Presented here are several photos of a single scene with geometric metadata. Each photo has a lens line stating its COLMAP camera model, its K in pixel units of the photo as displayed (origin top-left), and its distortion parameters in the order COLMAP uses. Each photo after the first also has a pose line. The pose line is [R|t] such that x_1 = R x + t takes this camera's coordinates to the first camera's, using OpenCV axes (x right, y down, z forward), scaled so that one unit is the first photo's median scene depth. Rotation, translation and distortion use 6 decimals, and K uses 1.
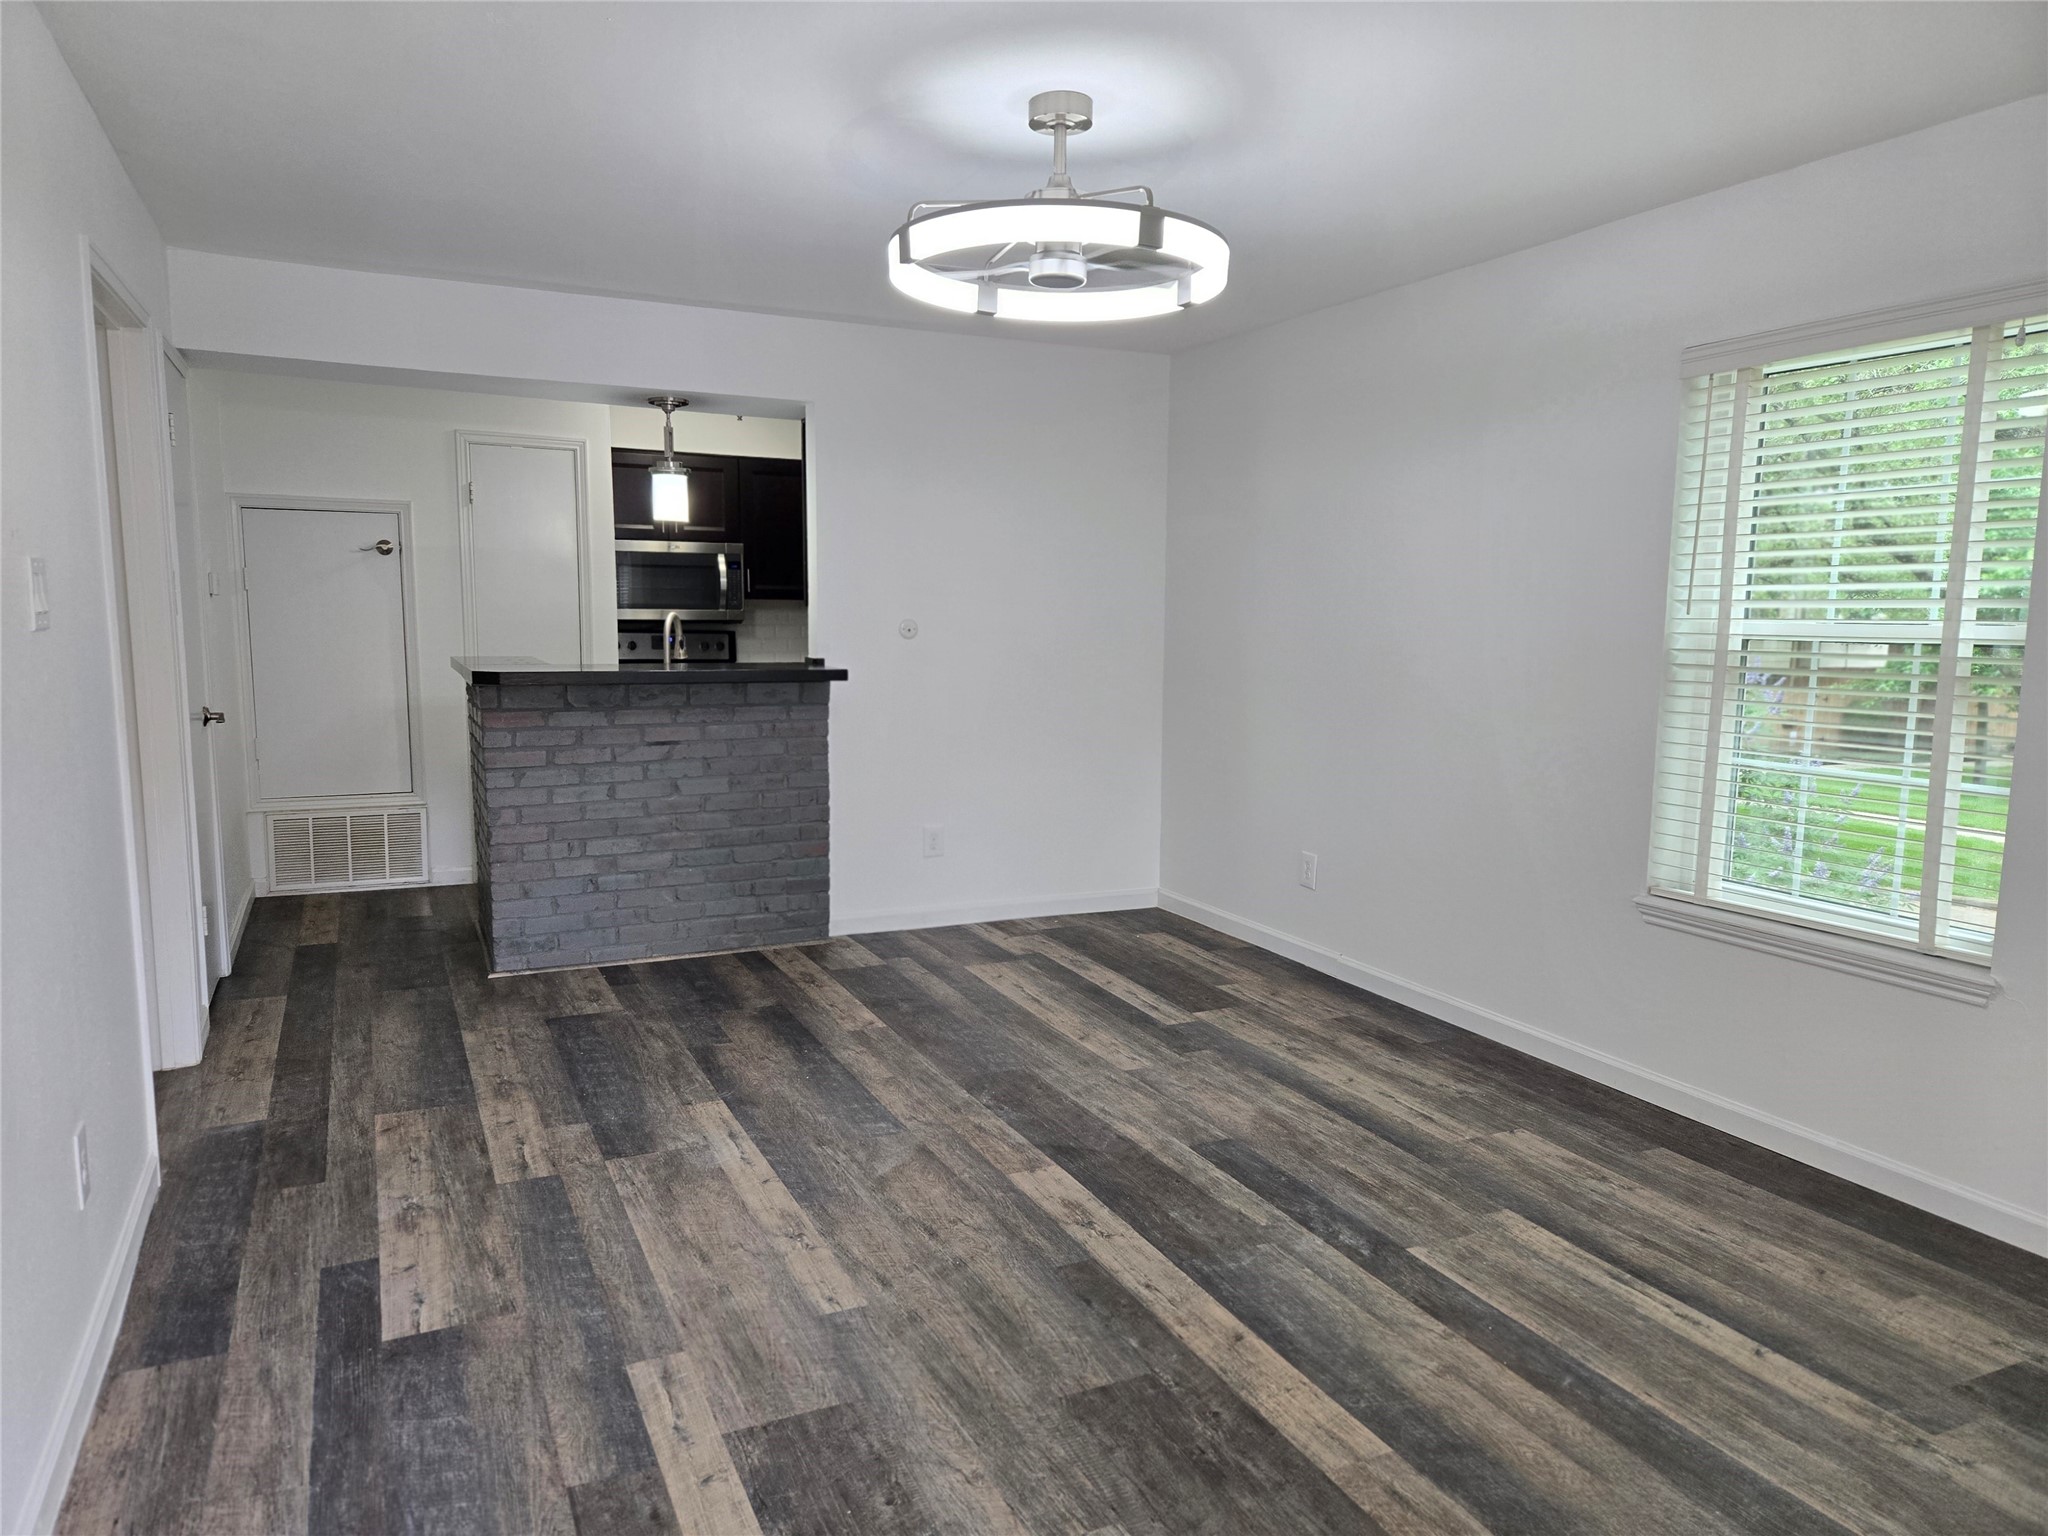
lens RADIAL K [[1385.3, 0, 993.9], [0, 1385.3, 759.7], [0, 0, 1]] dist [0.059857, -0.046175]
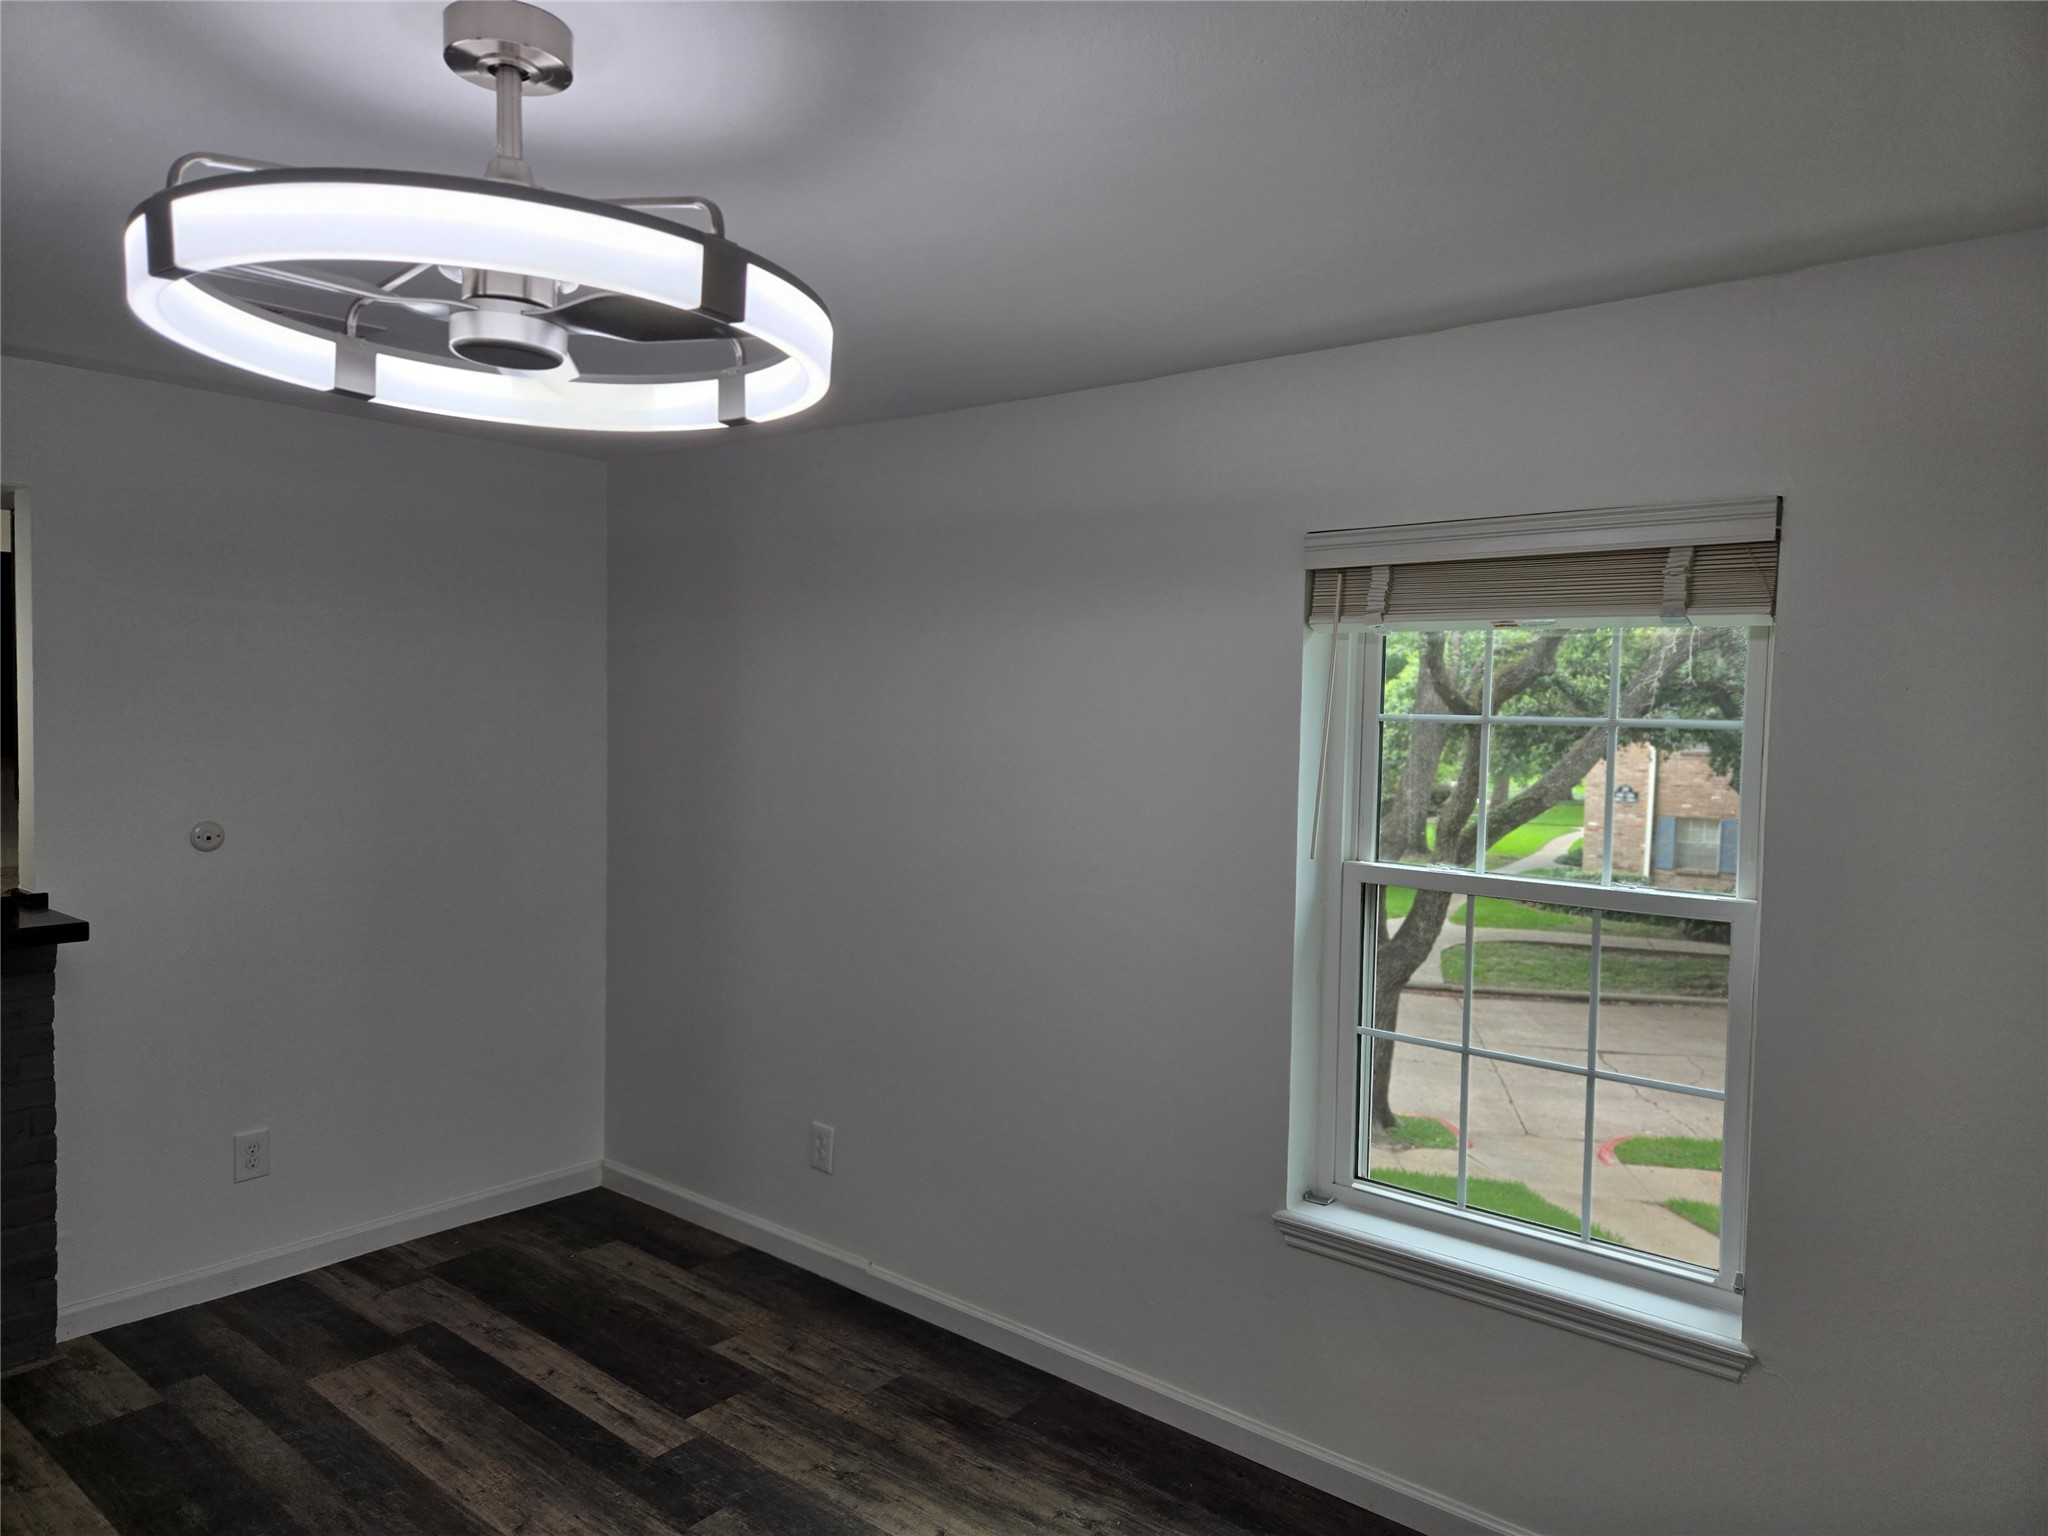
lens RADIAL K [[1385.3, 0, 1024.1], [0, 1385.3, 756.5], [0, 0, 1]] dist [0.059857, -0.046175]
pose [[0.898239, -0.006899, 0.439454, -0.011063], [0.035320, 0.997776, -0.056531, -0.122664], [-0.438087, 0.066300, 0.896484, 0.358159]]
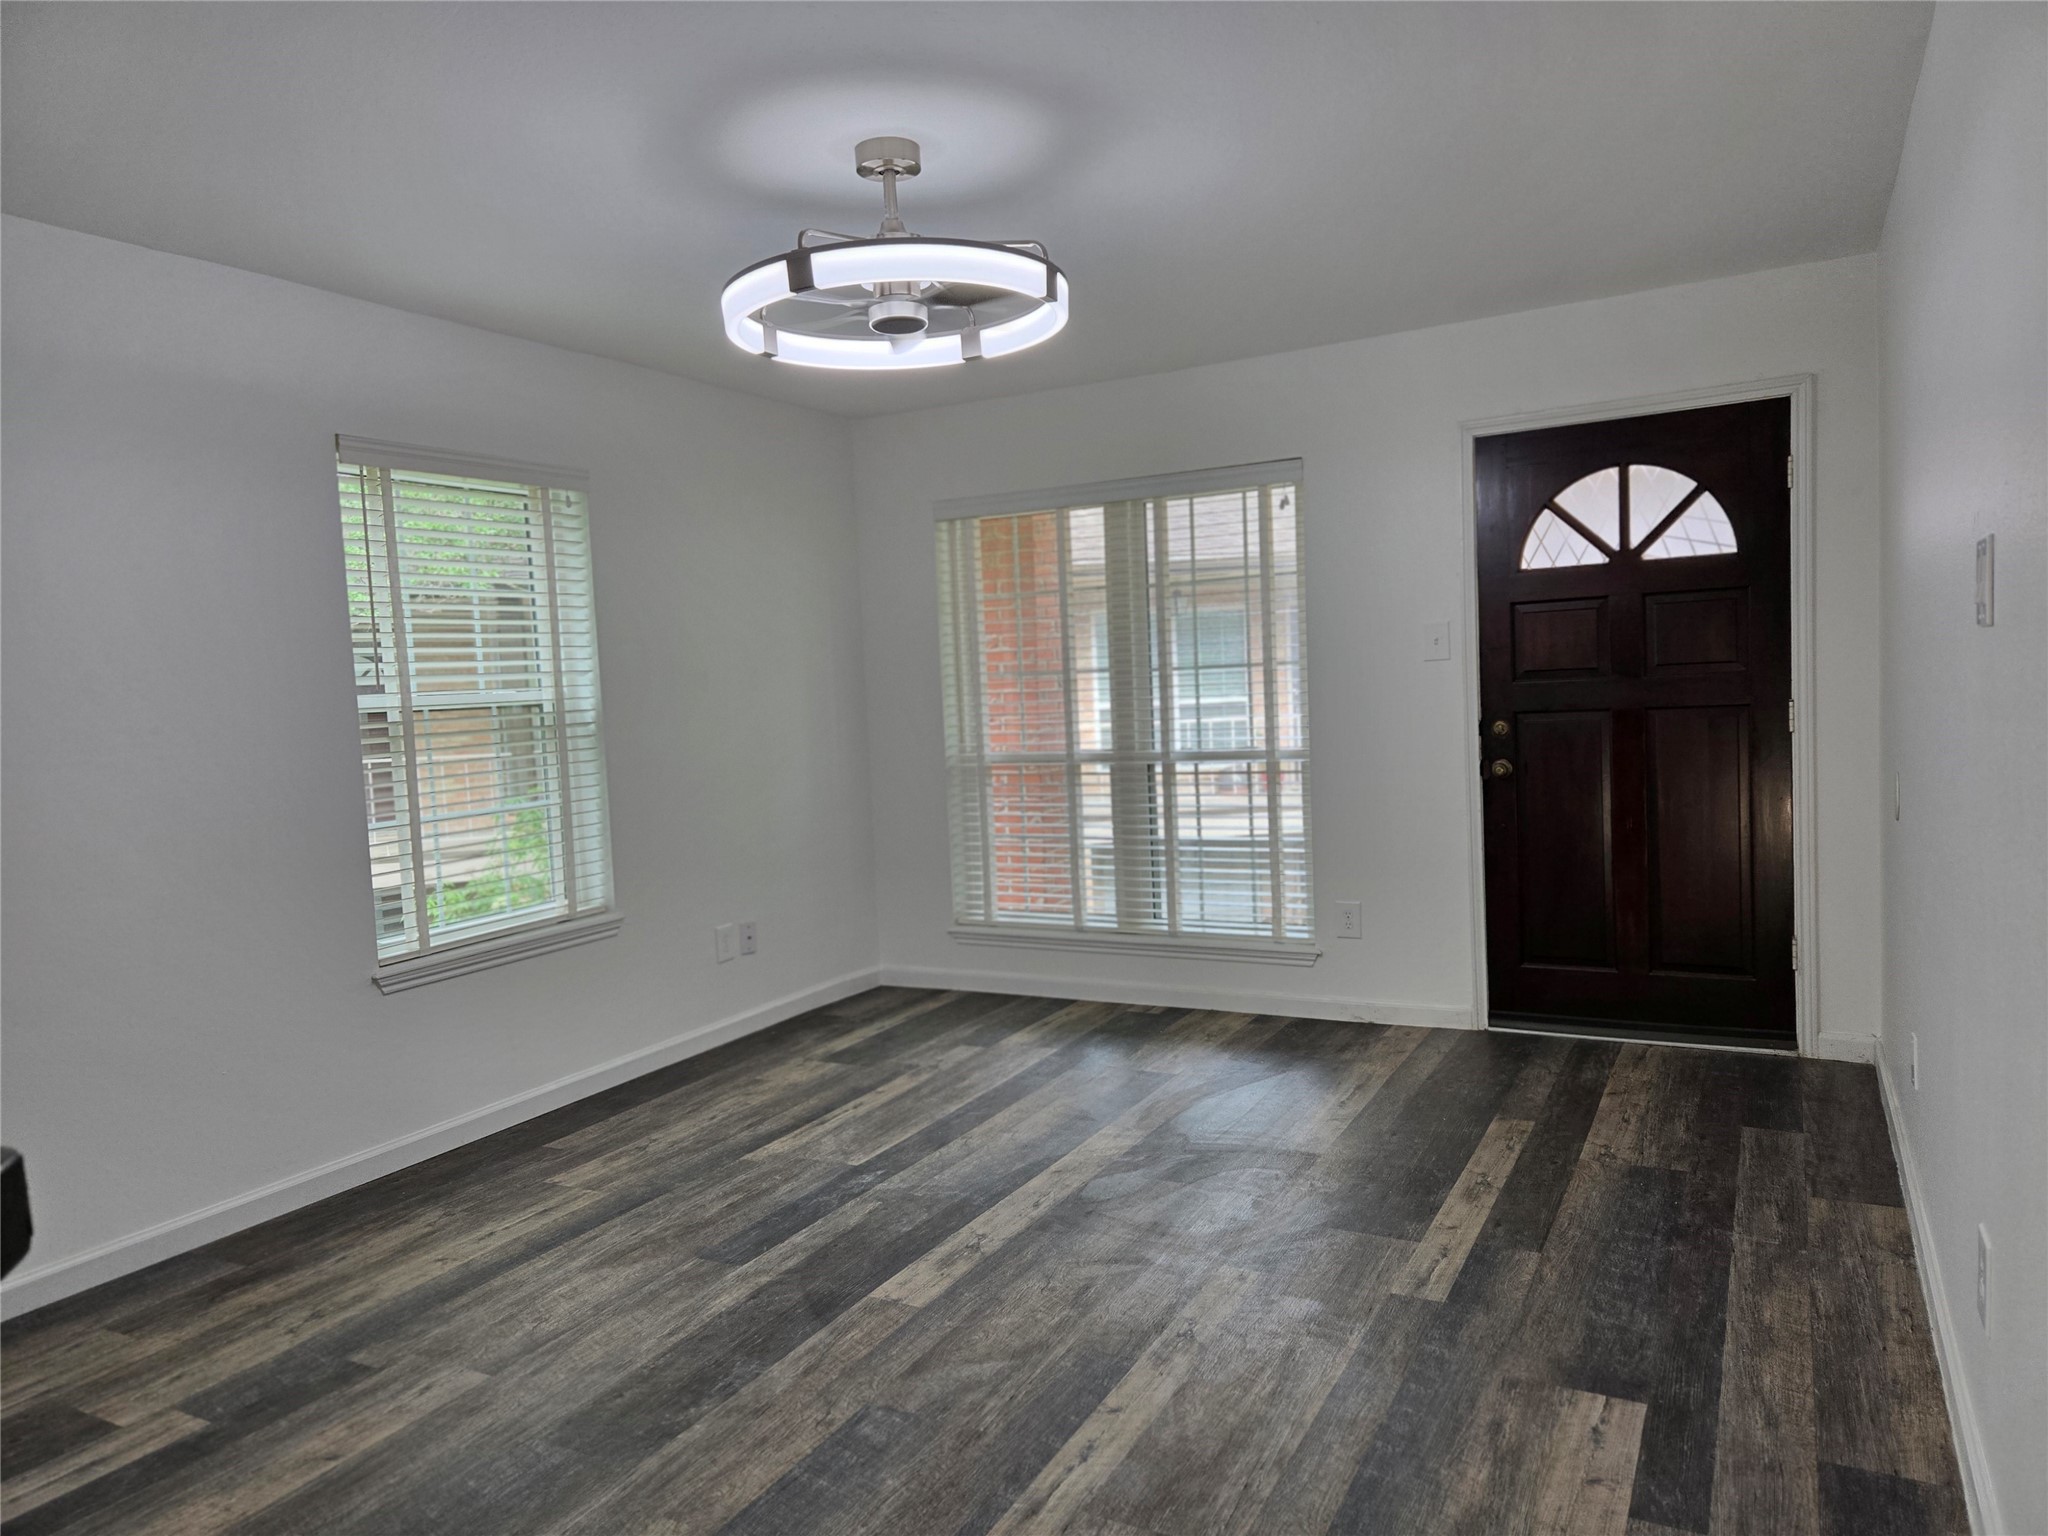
lens RADIAL K [[1385.3, 0, 1031.7], [0, 1385.3, 778.4], [0, 0, 1]] dist [0.059857, -0.046175]
pose [[-0.609033, -0.038178, 0.792225, -0.634443], [0.132214, 0.979979, 0.148866, -0.130163], [-0.782047, 0.195408, -0.591792, 1.248124]]
